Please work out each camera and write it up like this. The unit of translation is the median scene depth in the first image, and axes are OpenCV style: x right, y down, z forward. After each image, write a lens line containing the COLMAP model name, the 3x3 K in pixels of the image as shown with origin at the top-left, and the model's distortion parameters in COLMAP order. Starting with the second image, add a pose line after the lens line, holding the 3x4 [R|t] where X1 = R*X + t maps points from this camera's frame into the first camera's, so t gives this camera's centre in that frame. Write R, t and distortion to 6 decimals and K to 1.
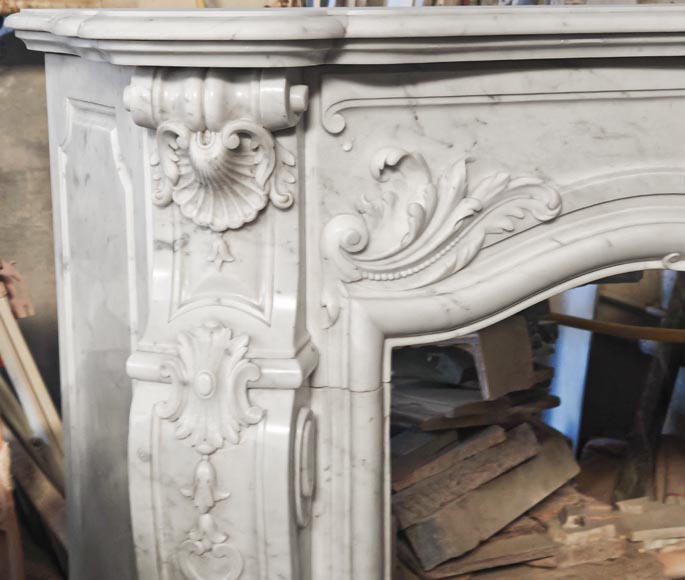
lens RADIAL K [[1342.8, 0, 245.8], [0, 1342.8, 267.8], [0, 0, 1]] dist [0.063621, 0.000000]
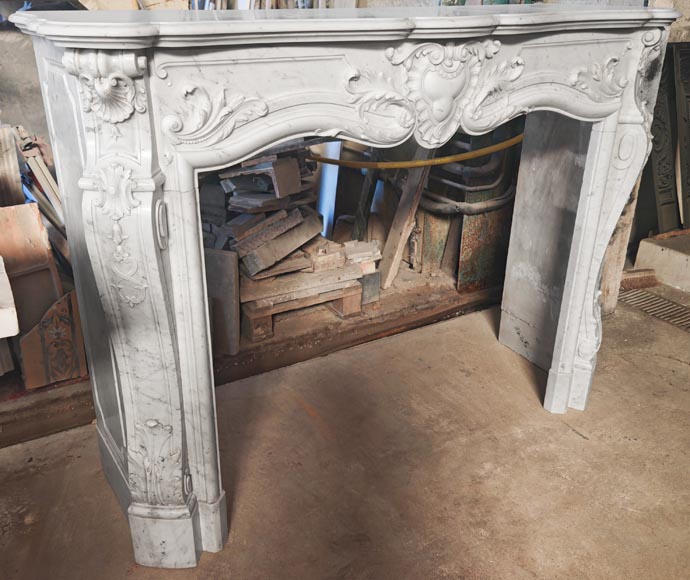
lens RADIAL K [[694.3, 0, 328.4], [0, 694.3, 301.3], [0, 0, 1]] dist [0.027833, 0.000000]
pose [[0.982479, -0.063632, 0.175176, 0.106889], [0.021078, 0.971817, 0.234792, -0.003283], [-0.185179, -0.226986, 0.956131, -0.260873]]
